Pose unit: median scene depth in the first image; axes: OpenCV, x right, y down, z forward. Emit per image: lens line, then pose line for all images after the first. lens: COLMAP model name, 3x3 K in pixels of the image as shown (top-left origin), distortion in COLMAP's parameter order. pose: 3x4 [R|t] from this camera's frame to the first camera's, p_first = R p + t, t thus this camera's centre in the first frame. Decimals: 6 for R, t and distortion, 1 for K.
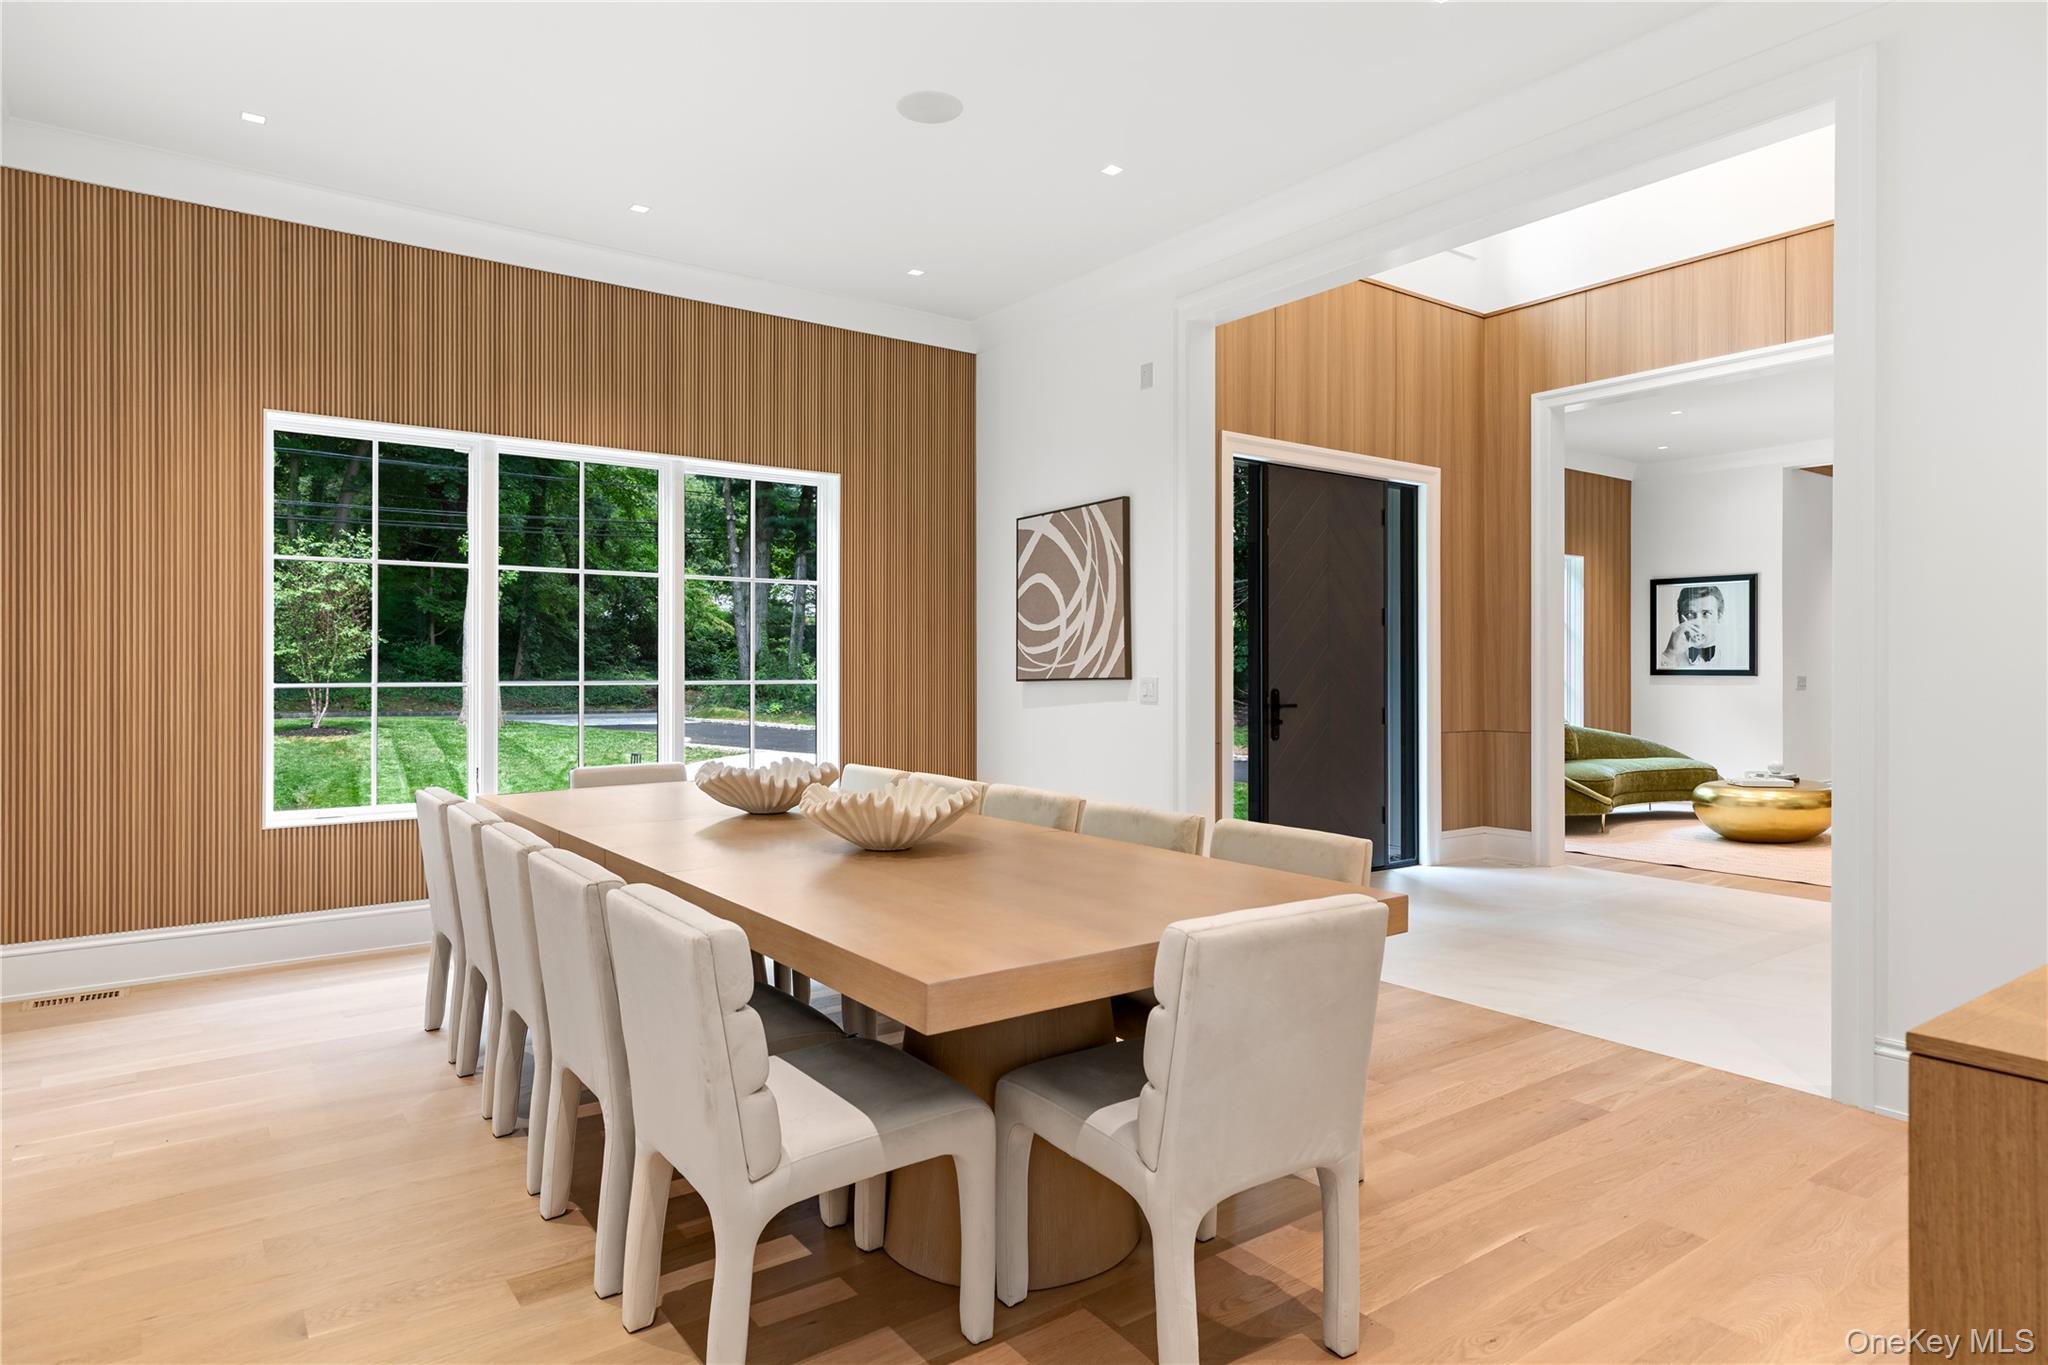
lens RADIAL K [[1161.0, 0, 1023.9], [0, 1161.0, 673.9], [0, 0, 1]] dist [0.005937, 0.001200]
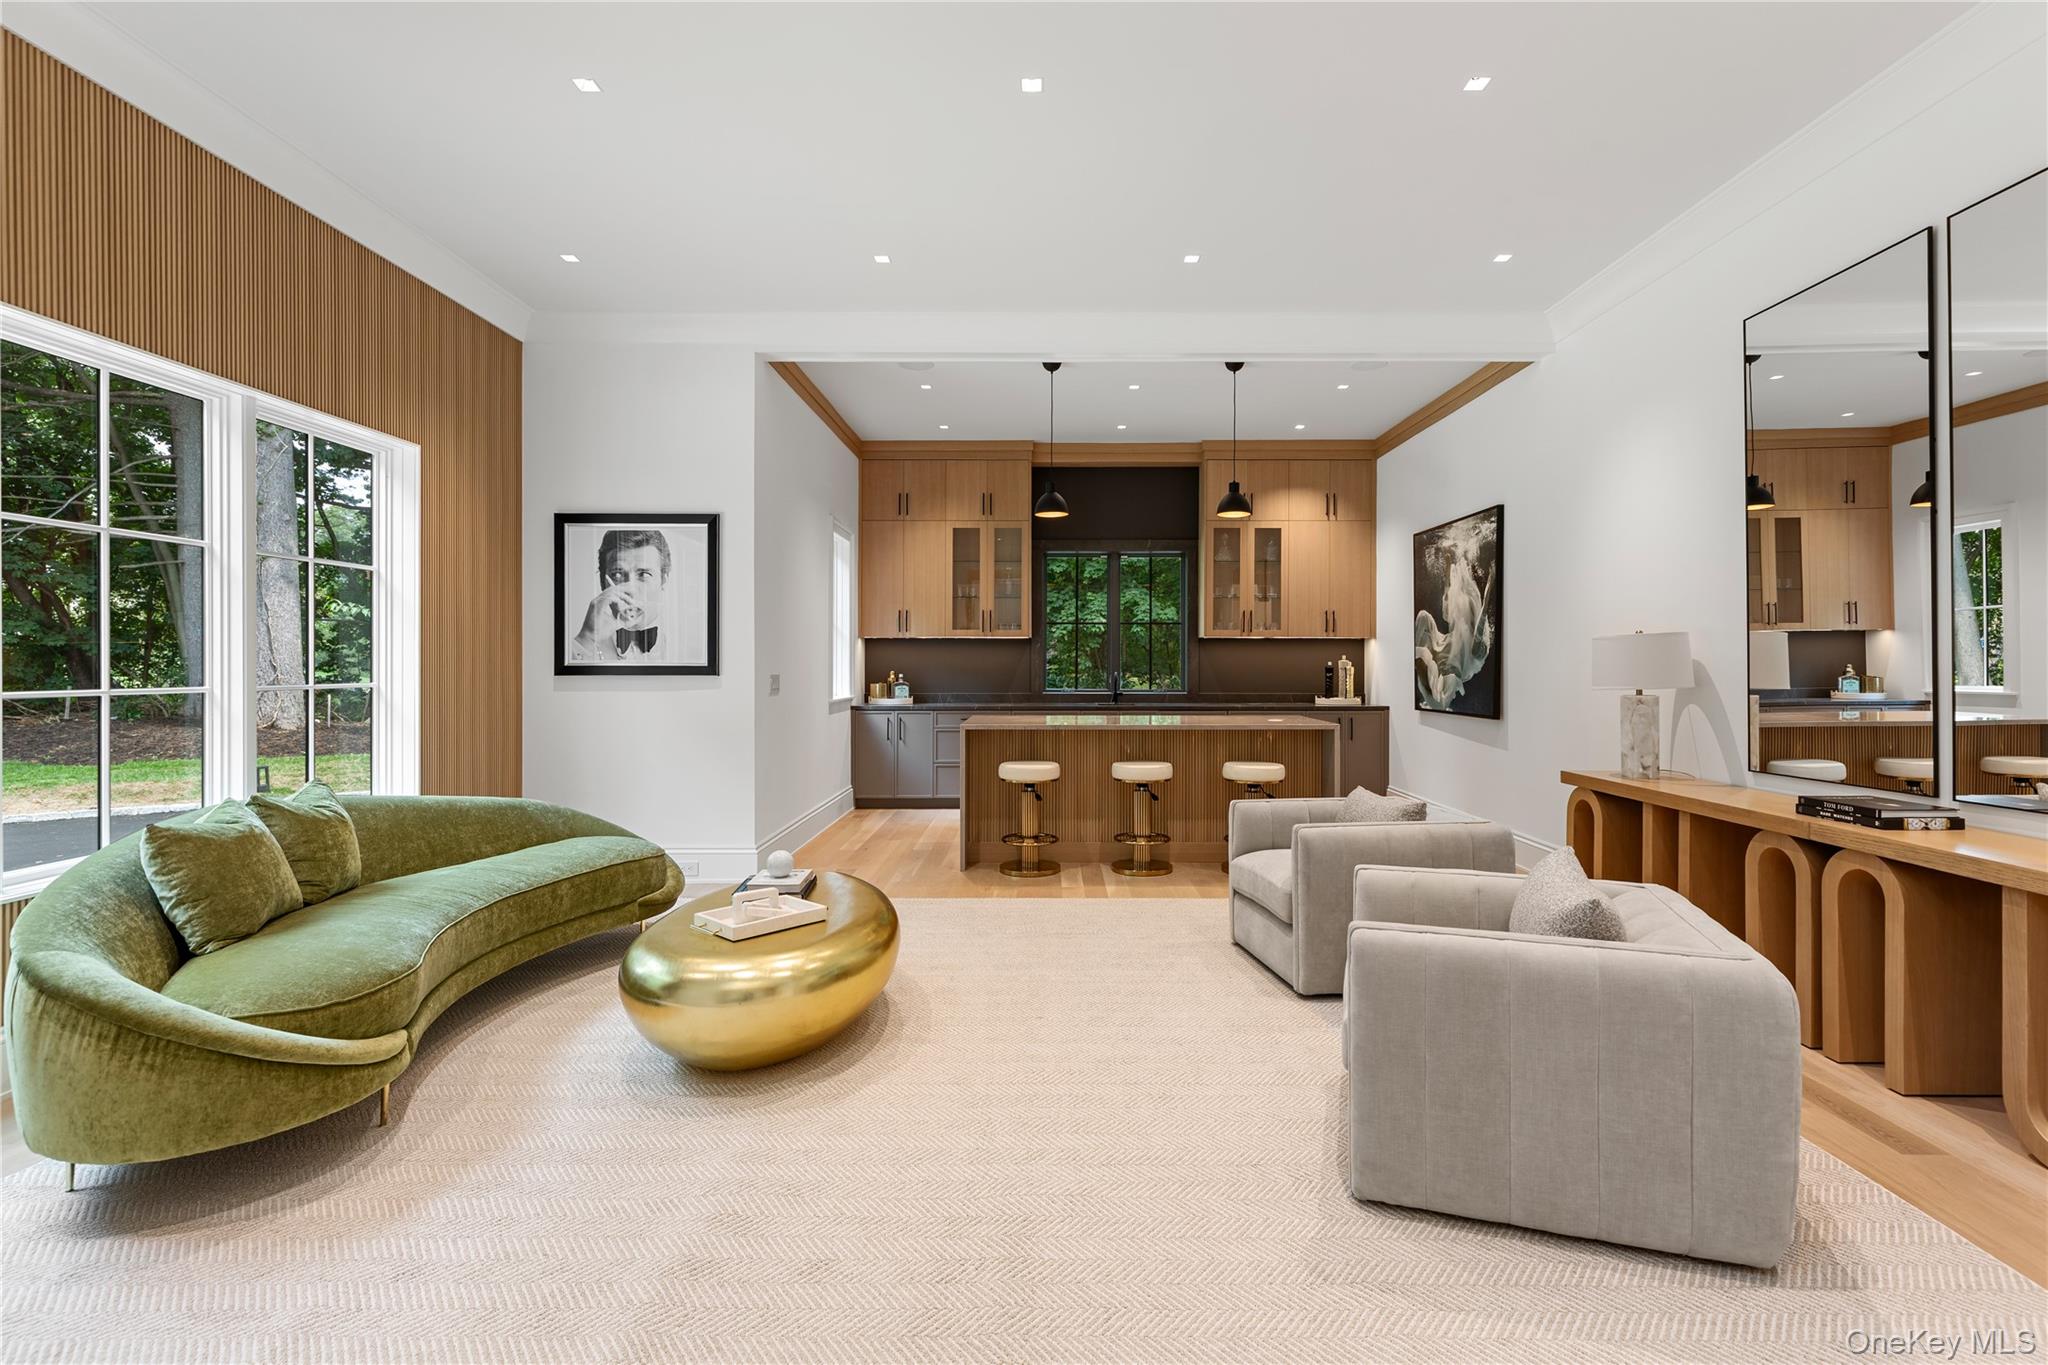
lens RADIAL K [[941.3, 0, 1042.1], [0, 941.3, 665.3], [0, 0, 1]] dist [0.011845, 0.000751]
pose [[0.591399, -0.003138, 0.806373, 0.407745], [-0.002220, 0.999982, 0.005519, -0.009190], [-0.806376, -0.005054, 0.591381, 0.706148]]
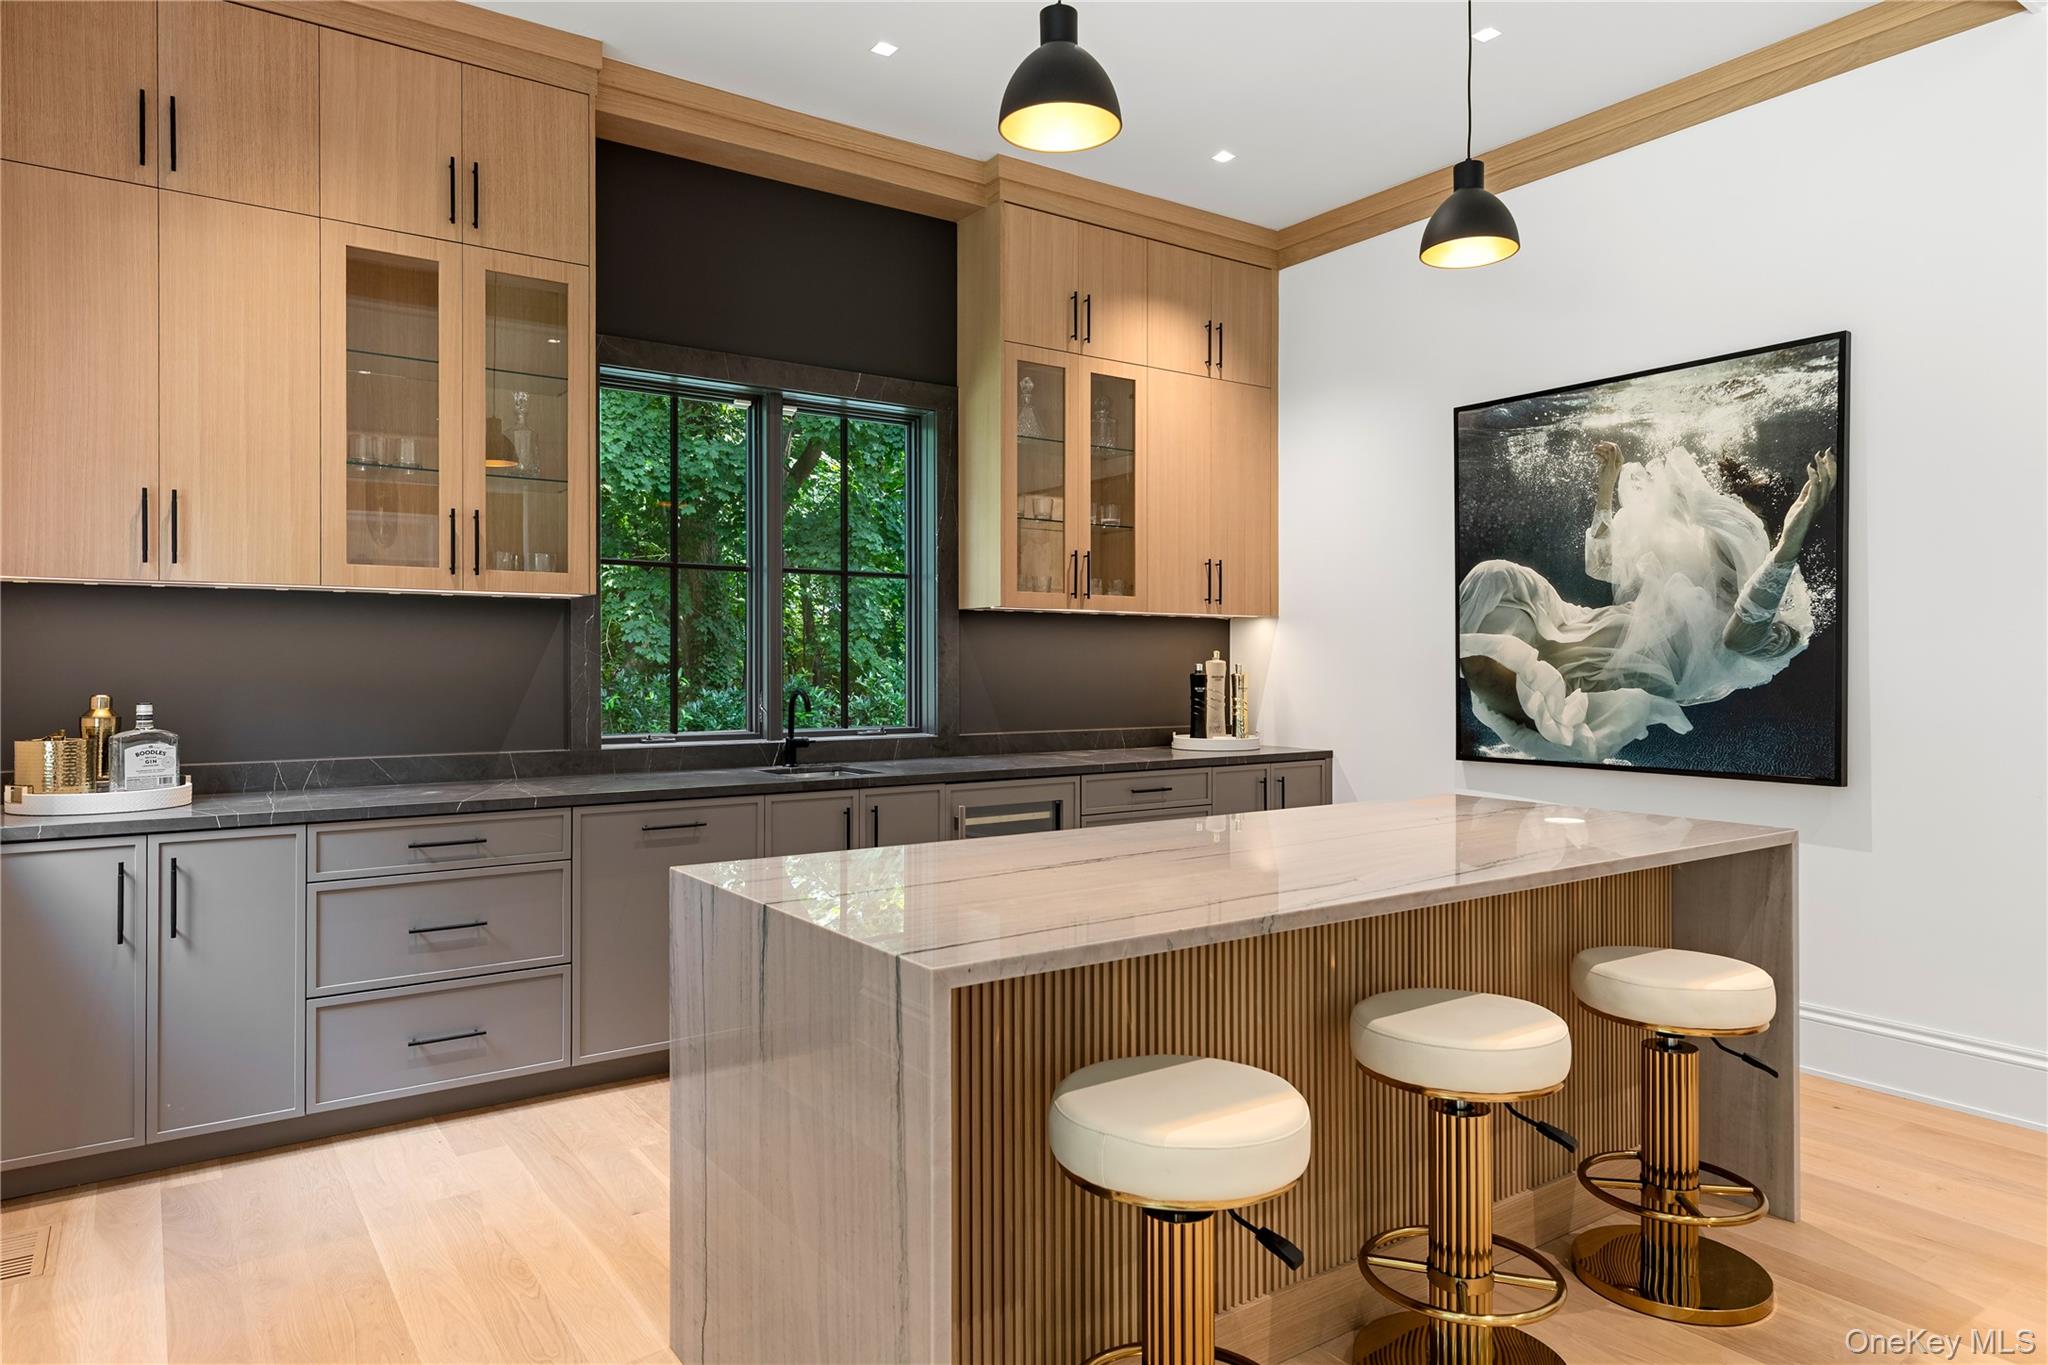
lens RADIAL K [[1258.2, 0, 1018.7], [0, 1258.2, 663.3], [0, 0, 1]] dist [0.020304, -0.000460]
pose [[0.016128, -0.002146, 0.999868, 0.736054], [-0.003854, 0.999990, 0.002209, -0.008979], [-0.999863, -0.003890, 0.016120, 1.145235]]
